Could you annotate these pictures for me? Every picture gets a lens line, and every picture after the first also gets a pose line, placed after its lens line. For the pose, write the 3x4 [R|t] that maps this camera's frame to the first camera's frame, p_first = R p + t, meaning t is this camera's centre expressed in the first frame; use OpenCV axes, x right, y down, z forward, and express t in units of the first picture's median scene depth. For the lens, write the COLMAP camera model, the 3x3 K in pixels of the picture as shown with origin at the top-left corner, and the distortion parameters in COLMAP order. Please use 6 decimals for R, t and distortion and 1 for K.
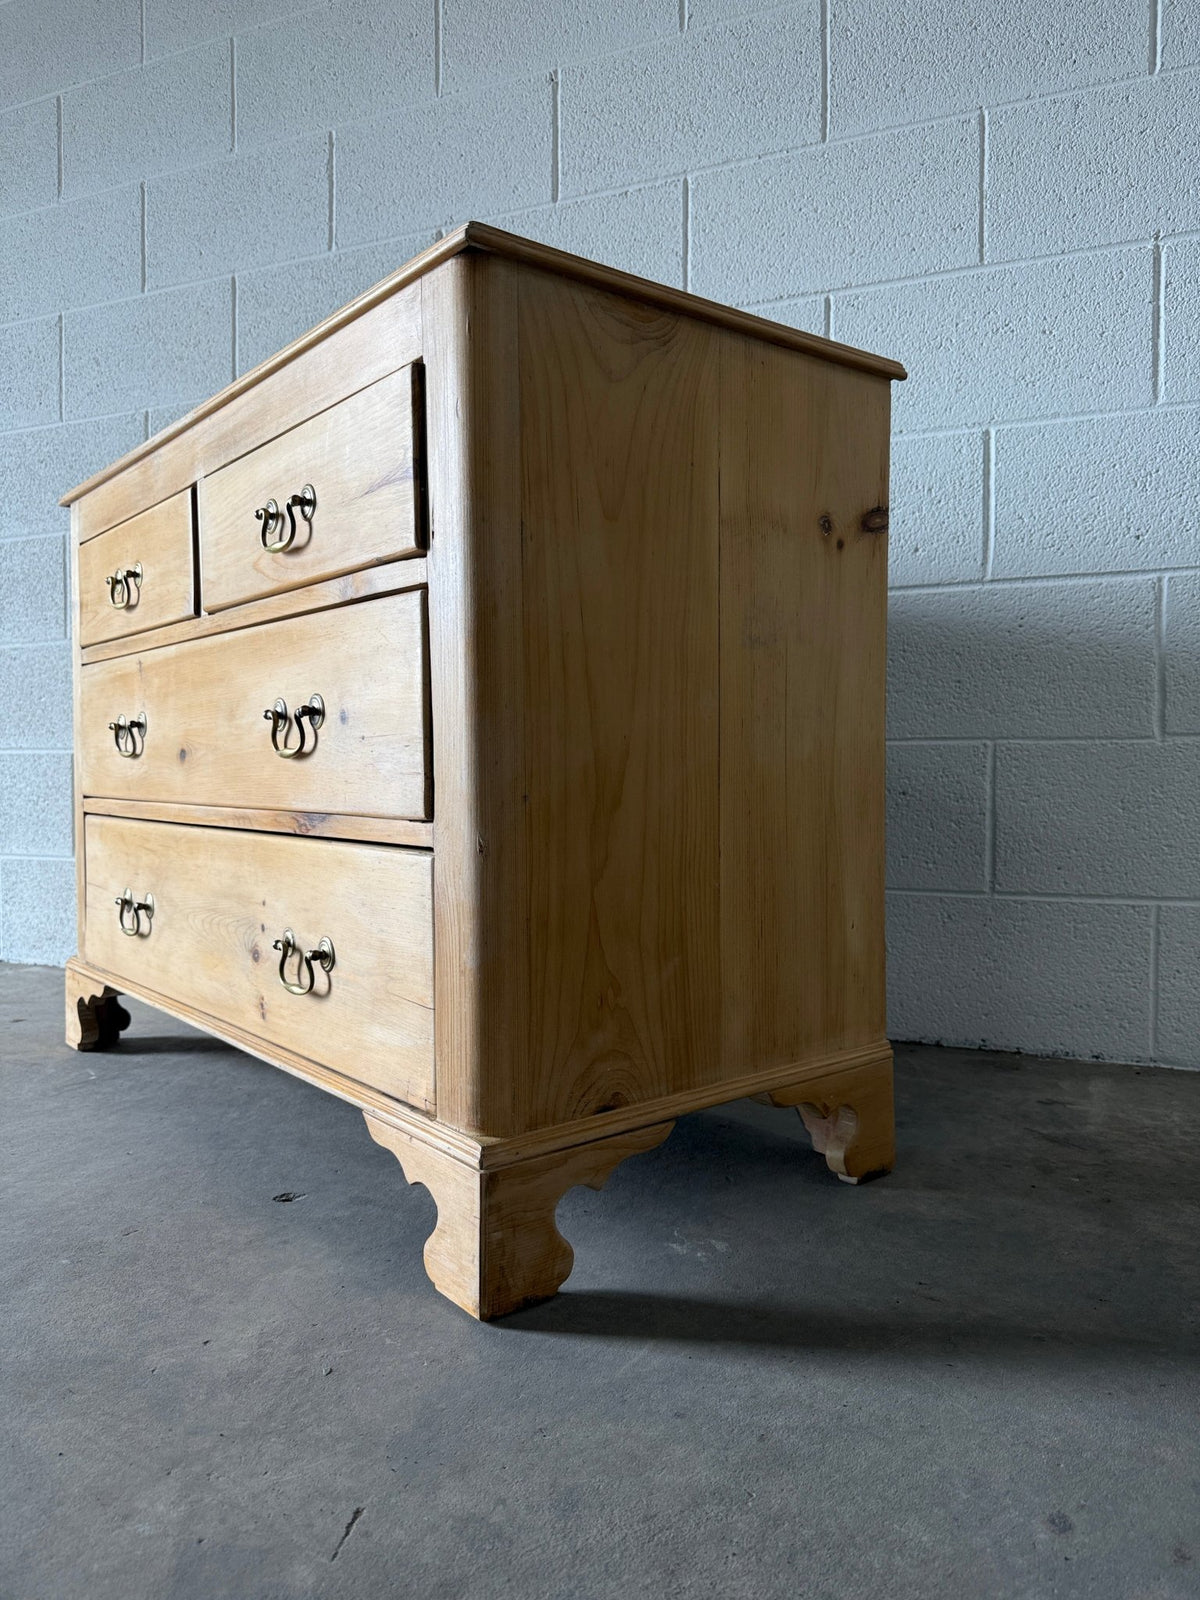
lens RADIAL K [[1149.3, 0, 597.7], [0, 1149.3, 801.4], [0, 0, 1]] dist [-0.001293, -0.009598]
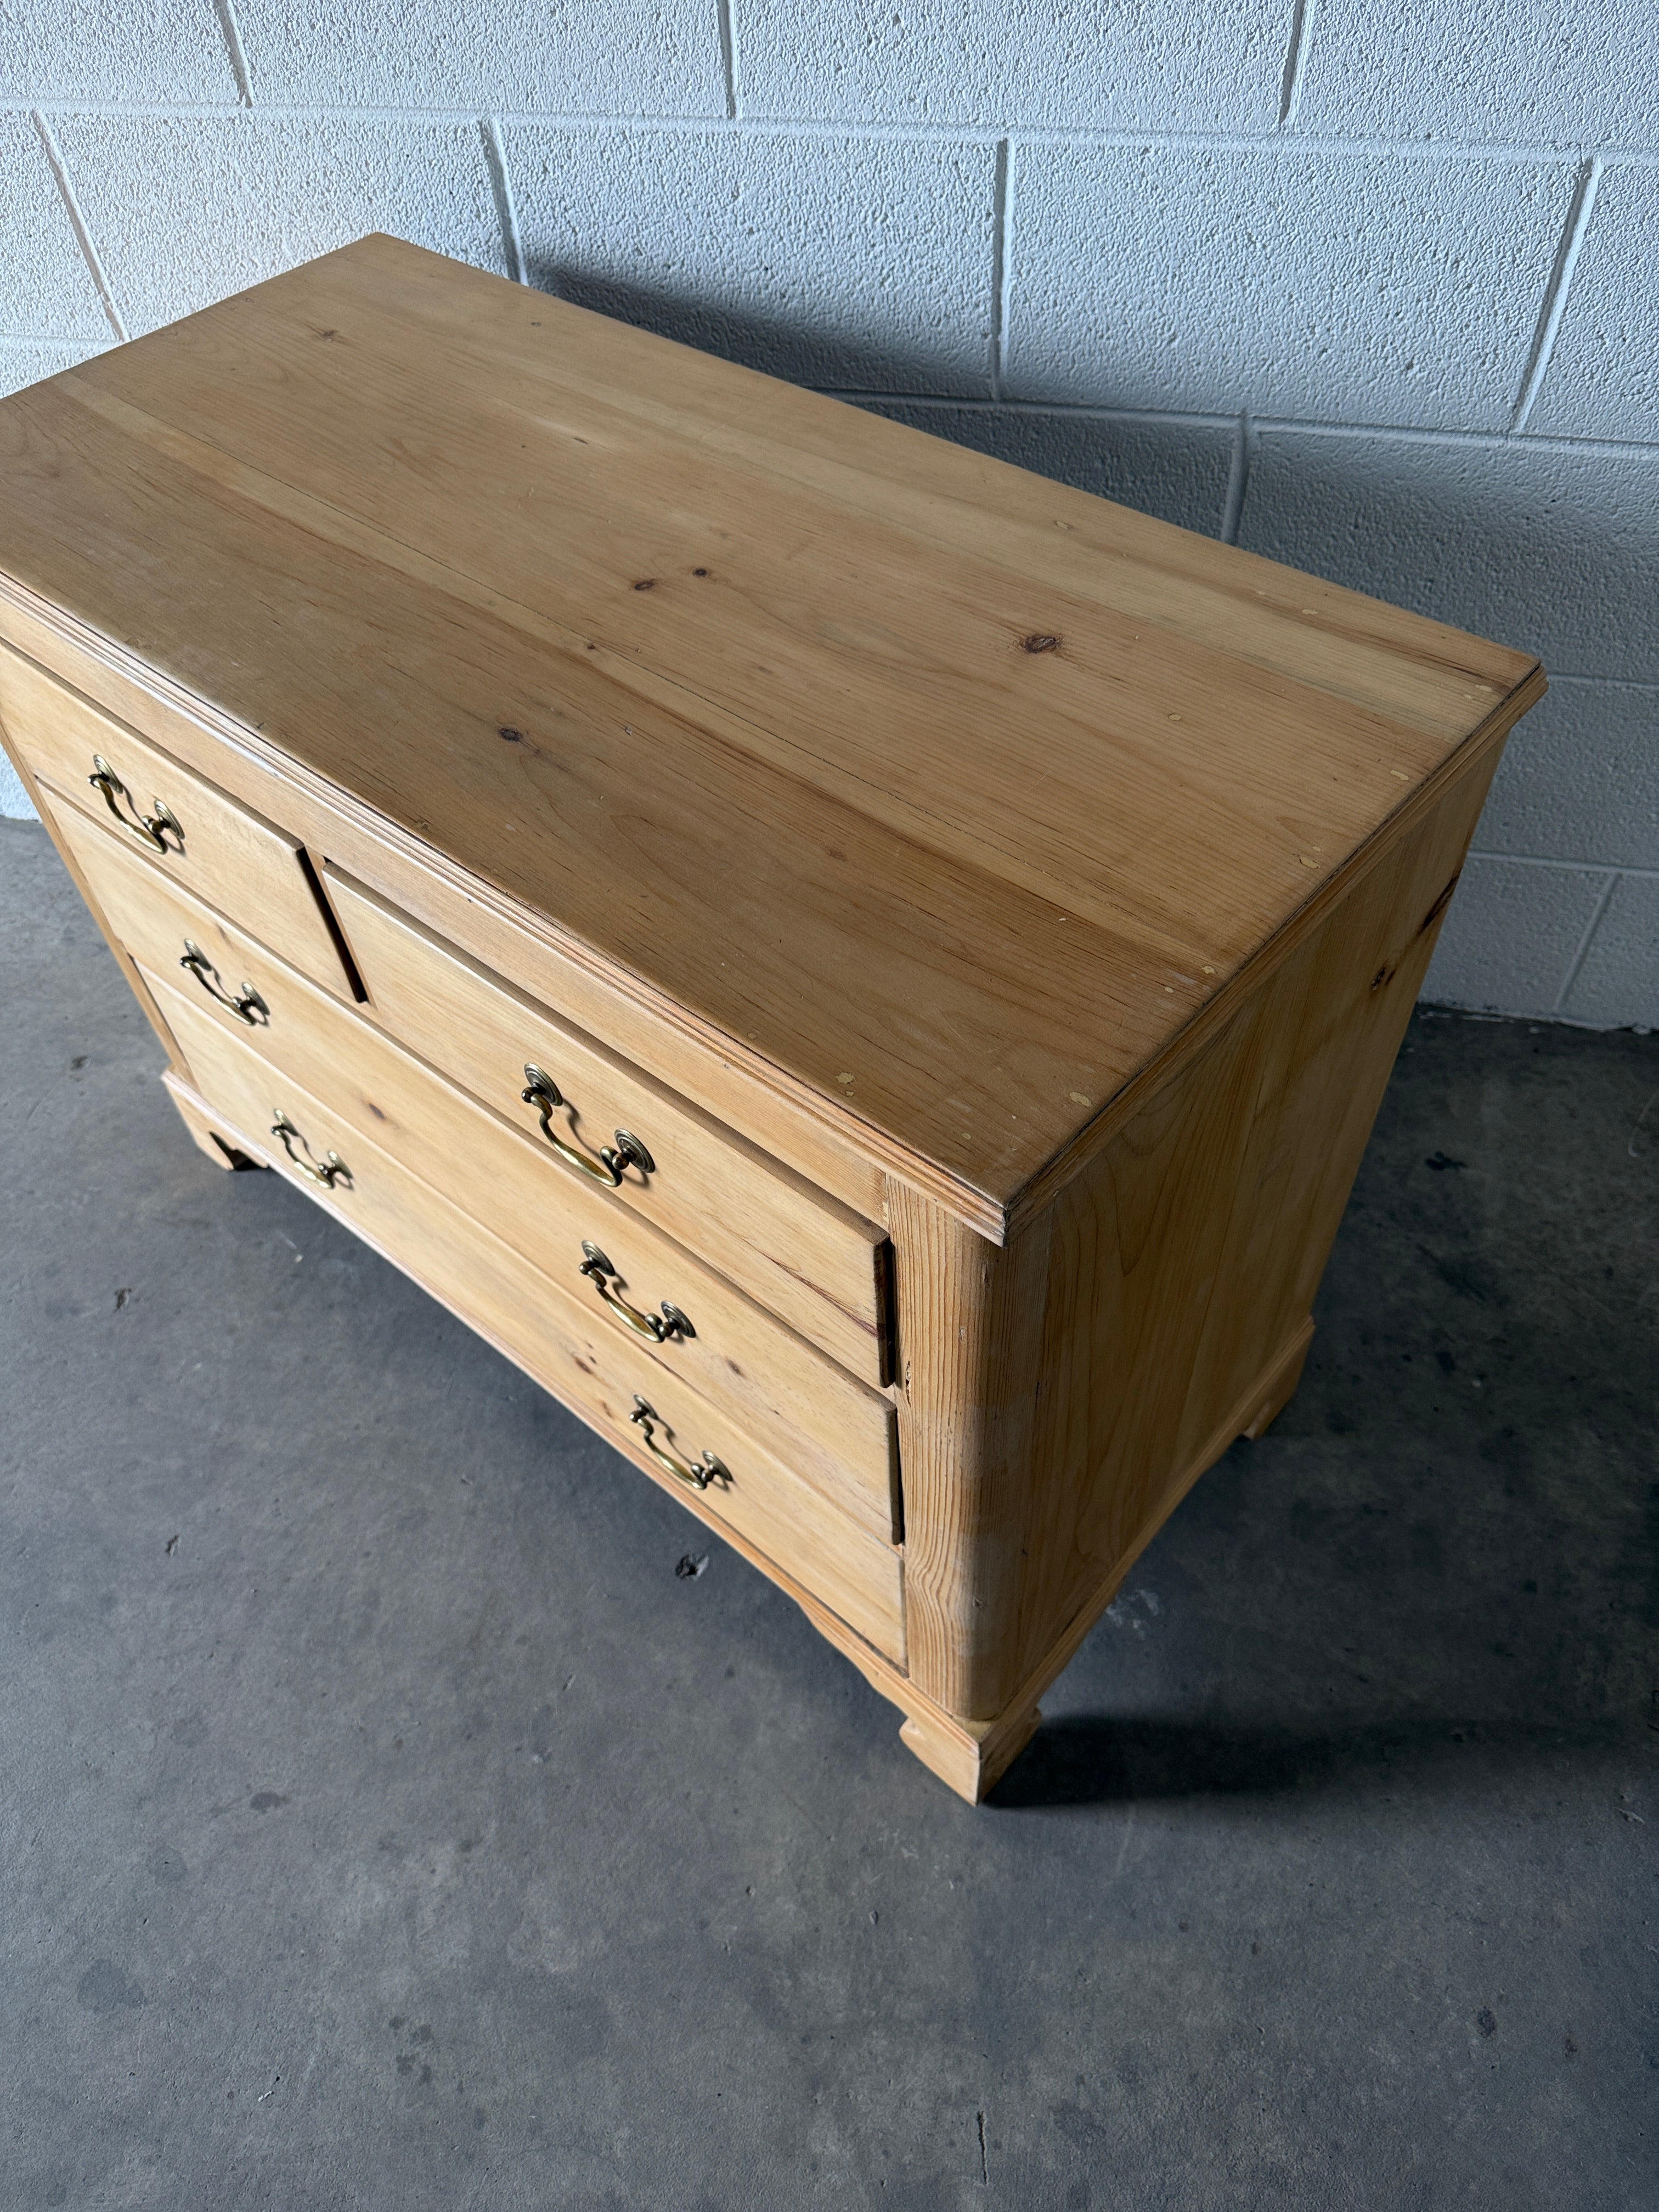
lens RADIAL K [[1588.8, 0, 826.3], [0, 1588.8, 1108.0], [0, 0, 1]] dist [-0.001293, -0.009598]
pose [[0.985022, -0.156114, 0.073211, -0.130200], [0.051196, 0.670236, 0.740380, -0.591131], [-0.164653, -0.725543, 0.668189, 0.253798]]
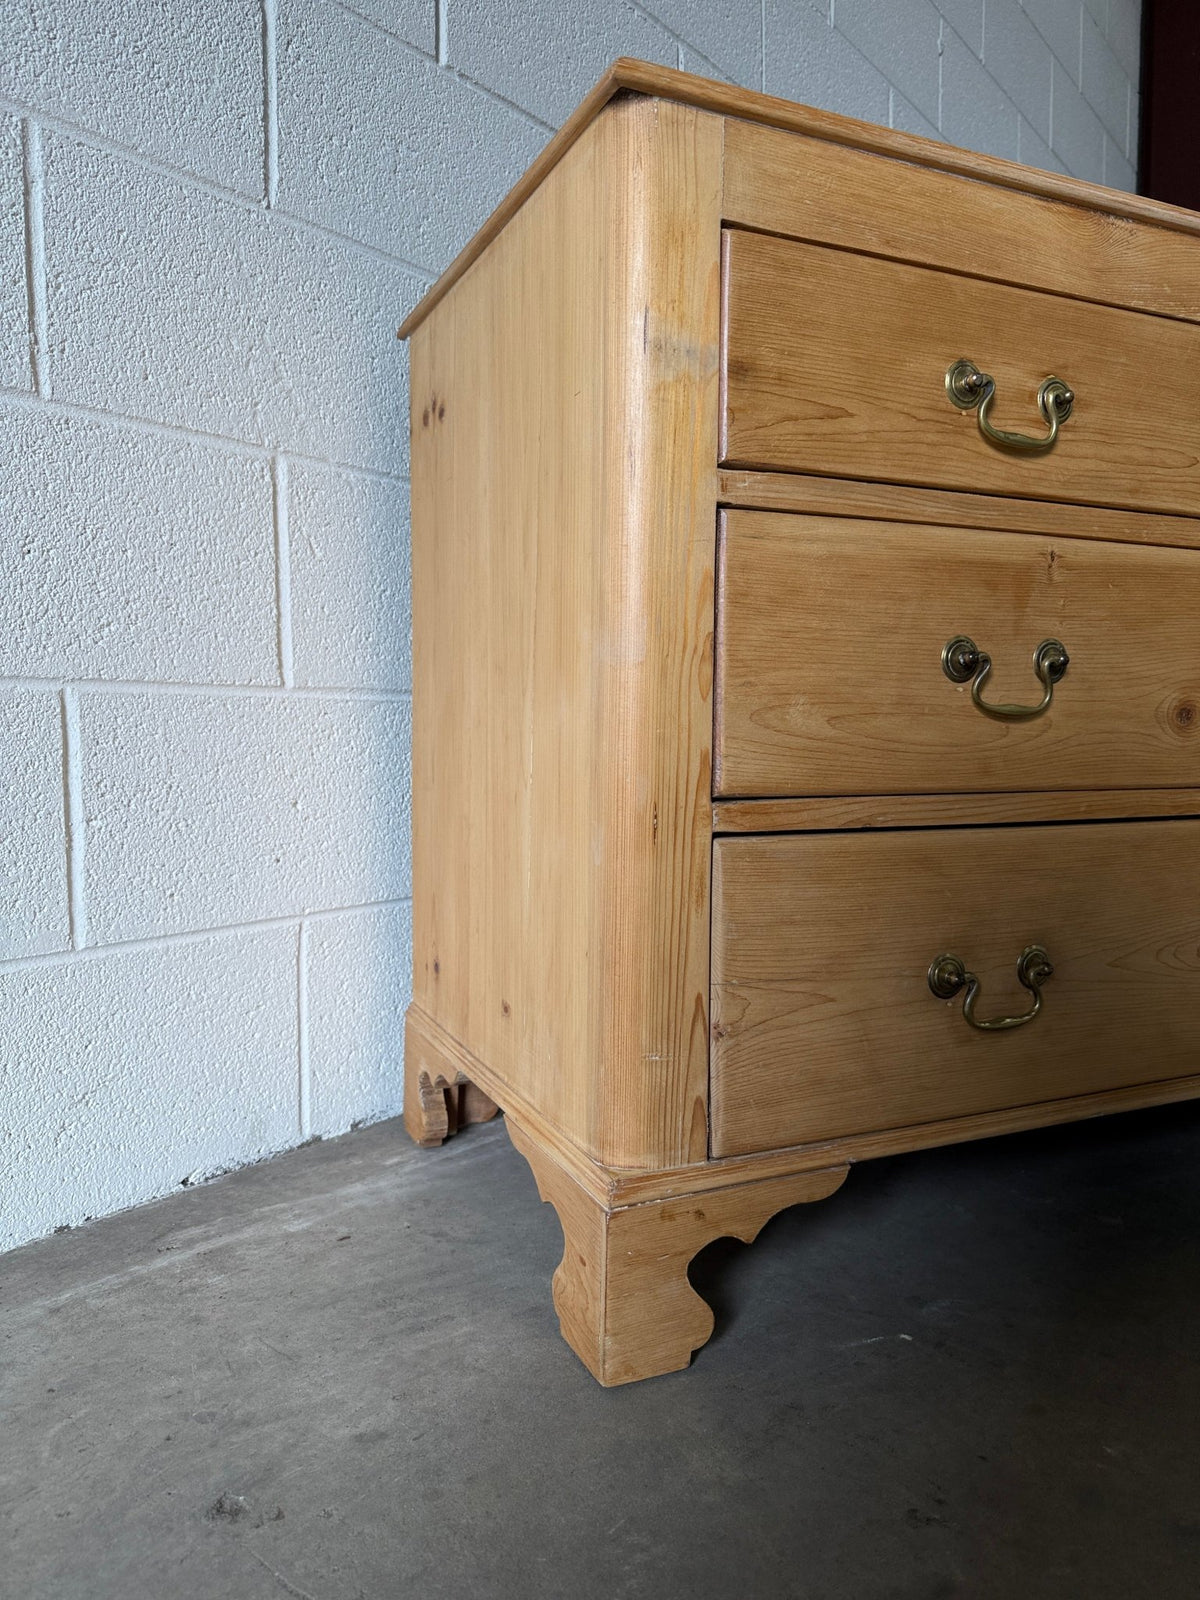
lens RADIAL K [[1145.9, 0, 601.2], [0, 1145.9, 805.5], [0, 0, 1]] dist [0.004794, -0.016366]
pose [[0.266836, -0.065453, 0.961517, -0.888531], [0.028372, 0.997792, 0.060049, -0.029480], [-0.963324, 0.011257, 0.268104, 0.923743]]
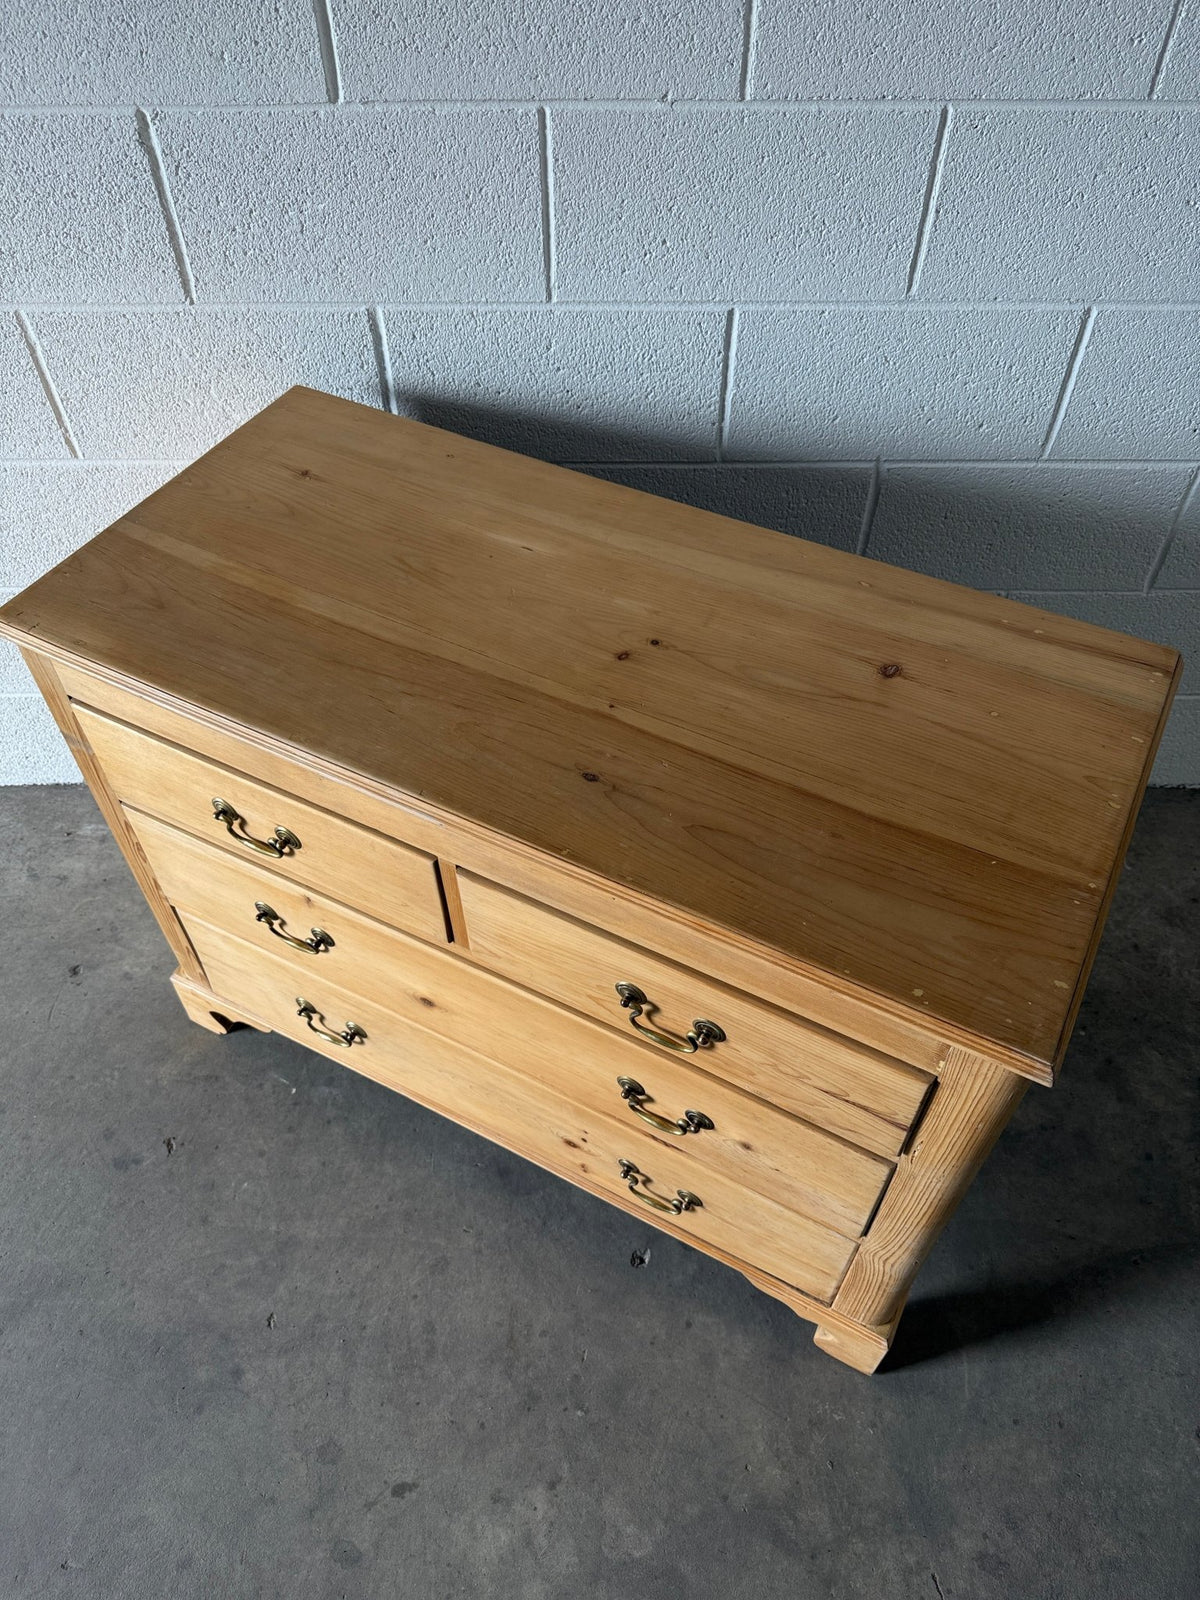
lens RADIAL K [[1145.9, 0, 601.2], [0, 1145.9, 805.5], [0, 0, 1]] dist [0.004794, -0.016366]
pose [[0.920468, -0.296295, 0.254850, -0.340054], [0.012659, 0.674353, 0.738301, -0.720081], [-0.390614, -0.676356, 0.624470, 0.344911]]
